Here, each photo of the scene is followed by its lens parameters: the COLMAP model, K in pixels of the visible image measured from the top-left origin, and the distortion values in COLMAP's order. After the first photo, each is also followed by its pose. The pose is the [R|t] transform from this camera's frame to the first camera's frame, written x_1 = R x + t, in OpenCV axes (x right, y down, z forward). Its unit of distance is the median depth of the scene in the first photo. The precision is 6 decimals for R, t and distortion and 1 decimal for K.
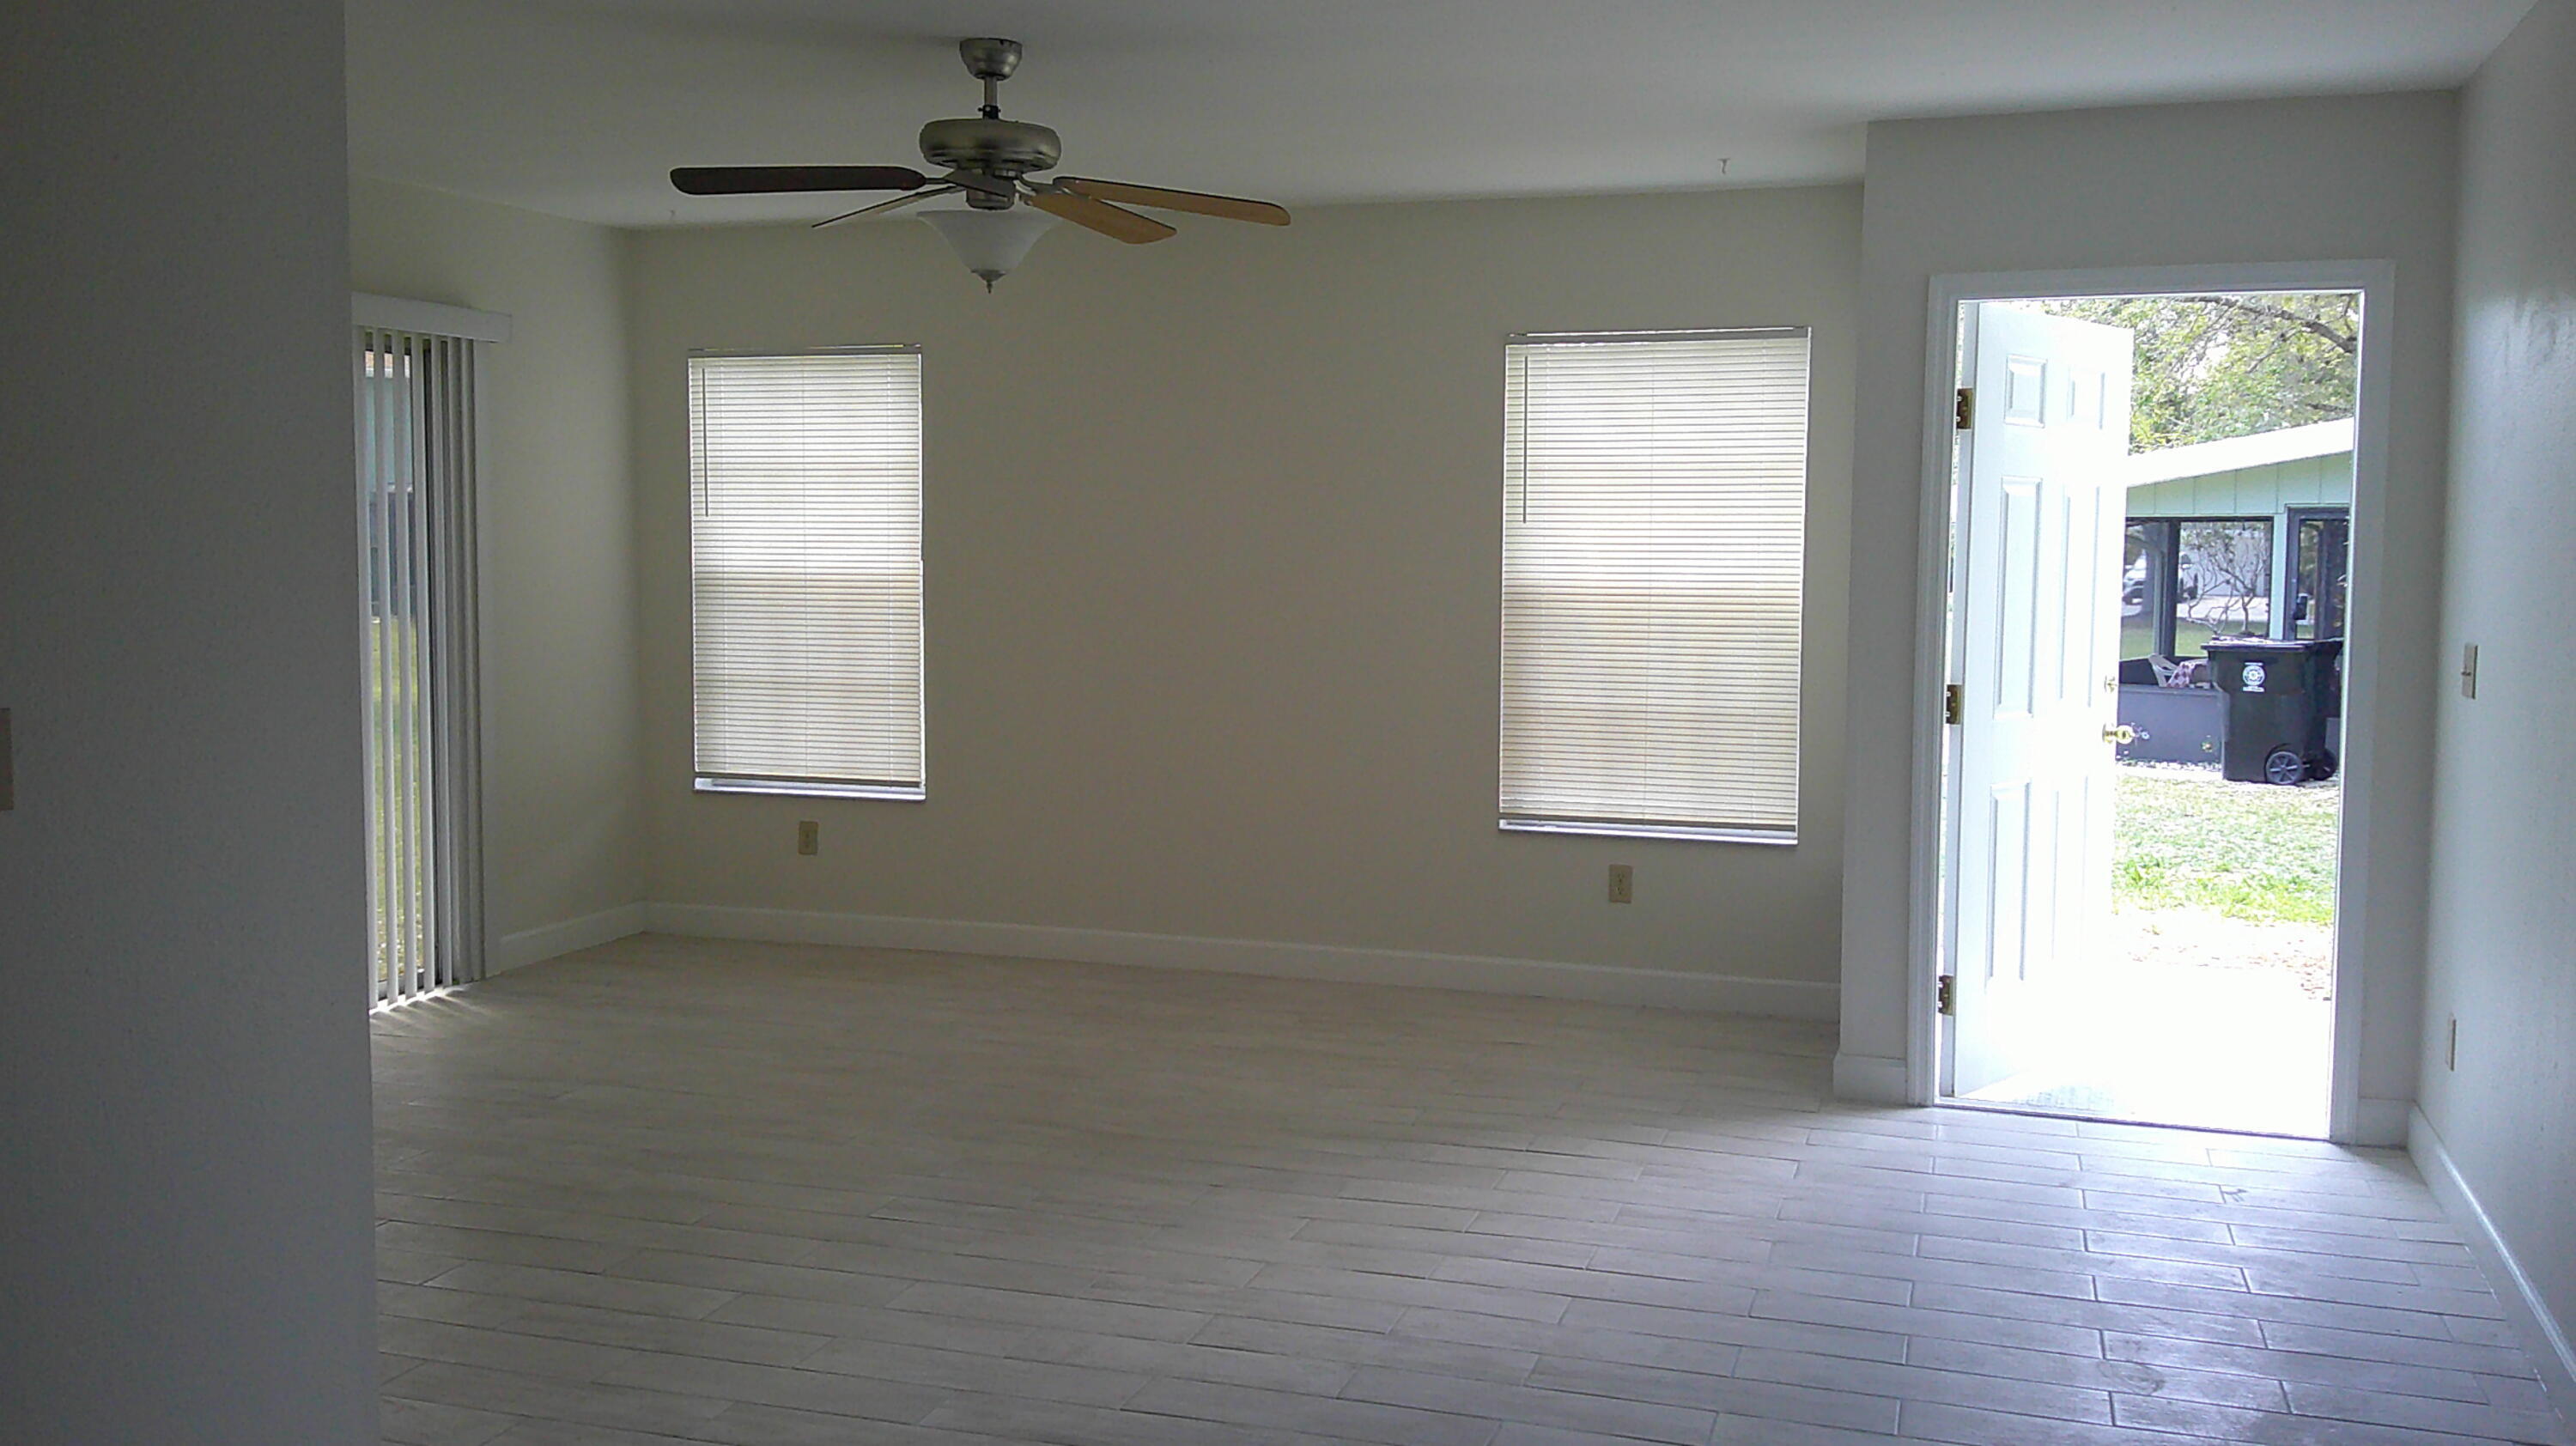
lens RADIAL K [[2167.4, 0, 1282.1], [0, 2167.4, 720.6], [0, 0, 1]] dist [0.067583, -0.061538]
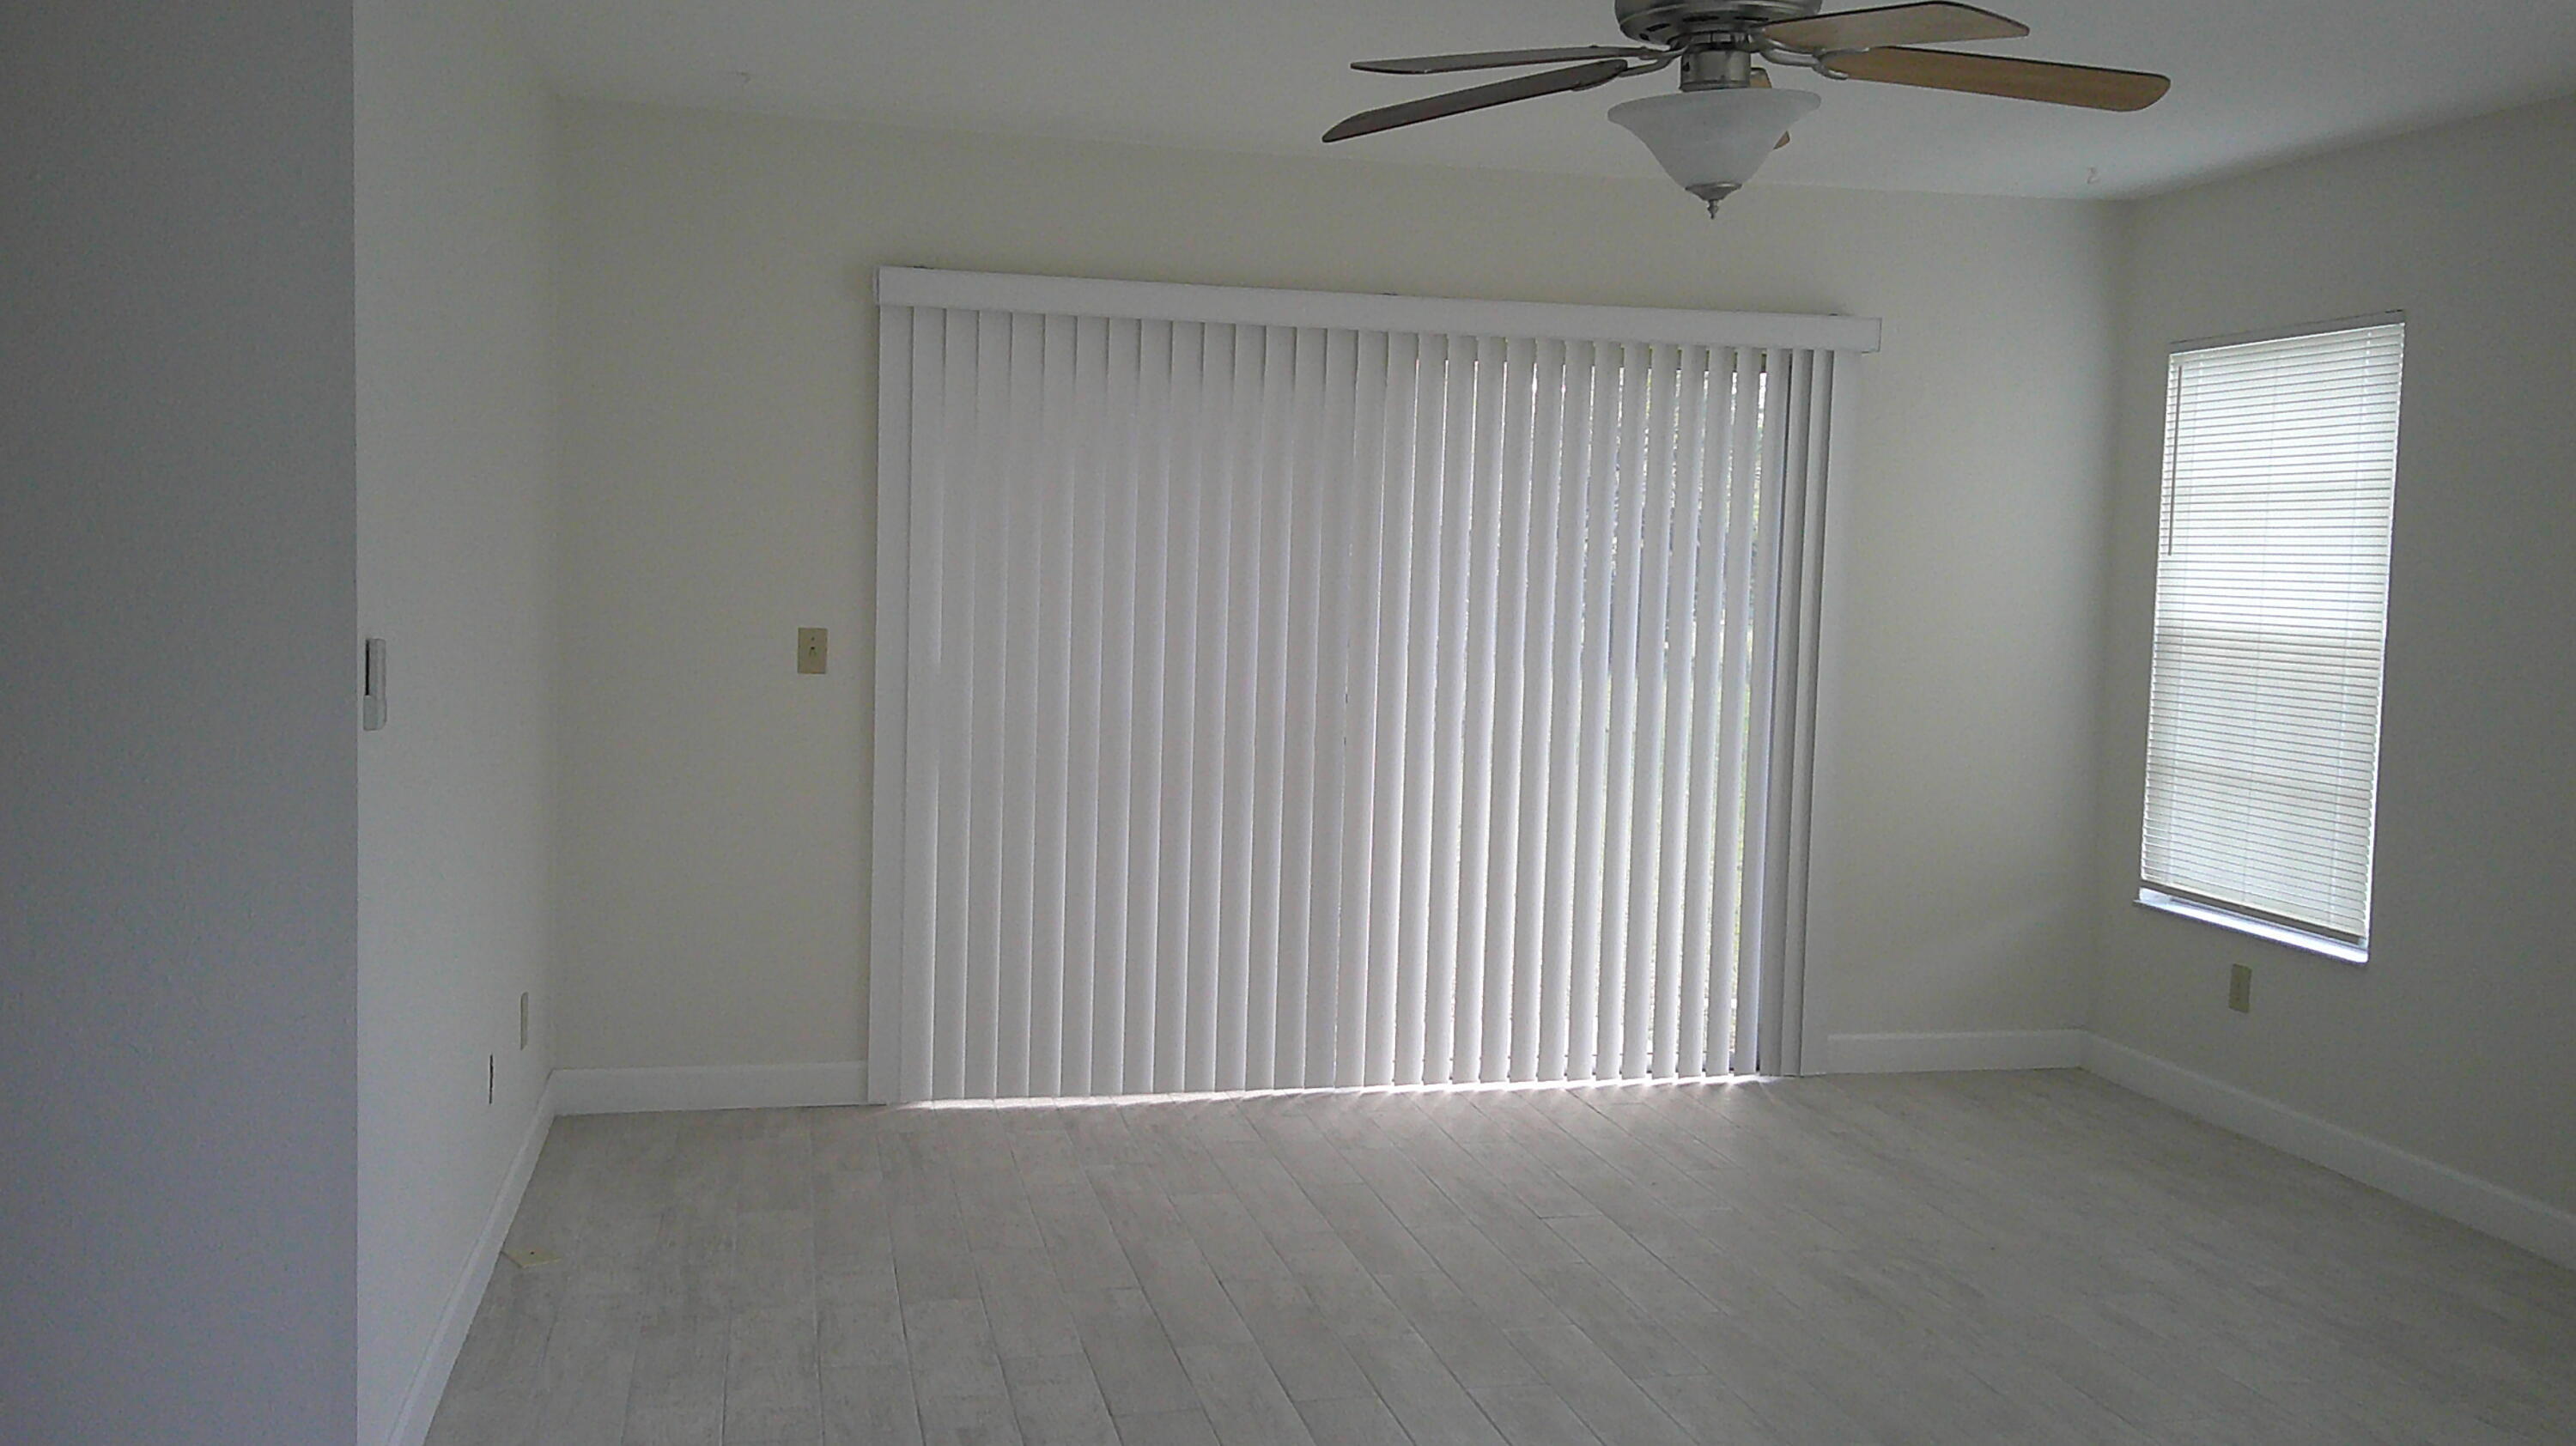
lens RADIAL K [[2167.4, 0, 1288.8], [0, 2167.4, 720.4], [0, 0, 1]] dist [0.067583, -0.061538]
pose [[0.520086, 0.071786, -0.851092, 0.243536], [-0.092064, 0.995368, 0.027697, -0.027860], [0.849138, 0.063950, 0.524286, 0.330439]]
